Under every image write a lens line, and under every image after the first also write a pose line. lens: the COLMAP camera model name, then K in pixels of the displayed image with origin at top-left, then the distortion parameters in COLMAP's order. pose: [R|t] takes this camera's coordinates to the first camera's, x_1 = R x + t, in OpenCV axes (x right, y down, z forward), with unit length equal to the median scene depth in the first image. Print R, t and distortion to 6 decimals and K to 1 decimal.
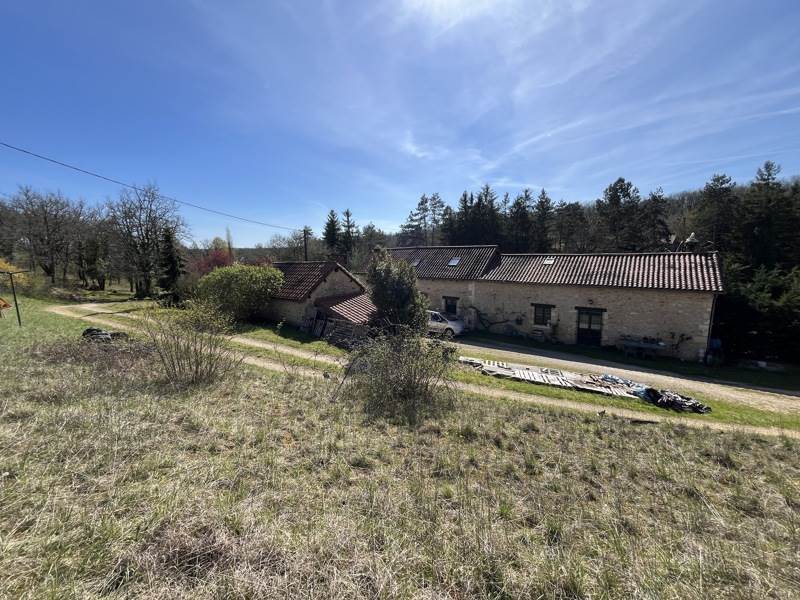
lens RADIAL K [[324.8, 0, 398.5], [0, 324.8, 297.7], [0, 0, 1]] dist [-0.002104, 0.000602]
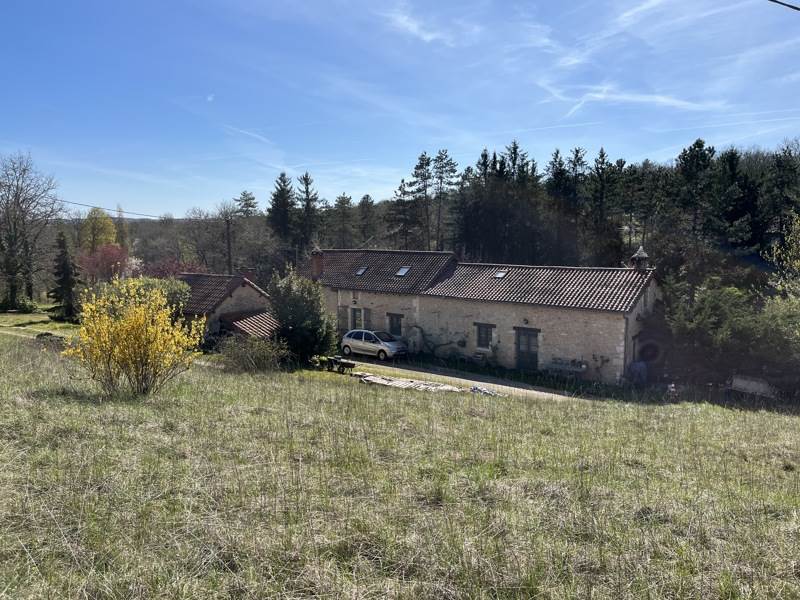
lens RADIAL K [[597.9, 0, 403.6], [0, 597.9, 307.2], [0, 0, 1]] dist [0.049560, -0.043463]
pose [[0.999508, 0.012994, -0.028555, 0.259339], [-0.013292, 0.999859, -0.010284, -0.004512], [0.028417, 0.010658, 0.999539, -0.601376]]
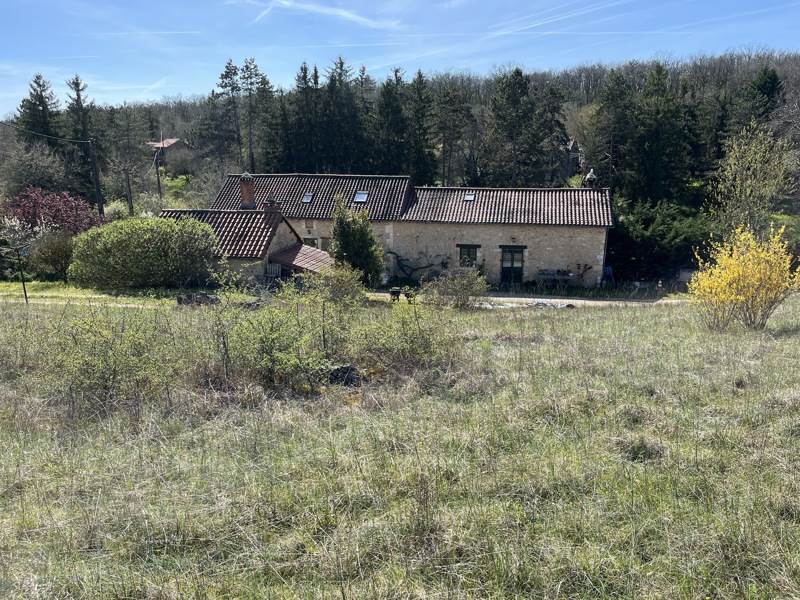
lens RADIAL K [[597.9, 0, 405.9], [0, 597.9, 300.1], [0, 0, 1]] dist [0.049560, -0.043463]
pose [[0.904008, -0.098282, 0.416065, -0.439976], [0.050281, 0.990904, 0.124821, -0.044251], [-0.424549, -0.091919, 0.900727, -0.483723]]
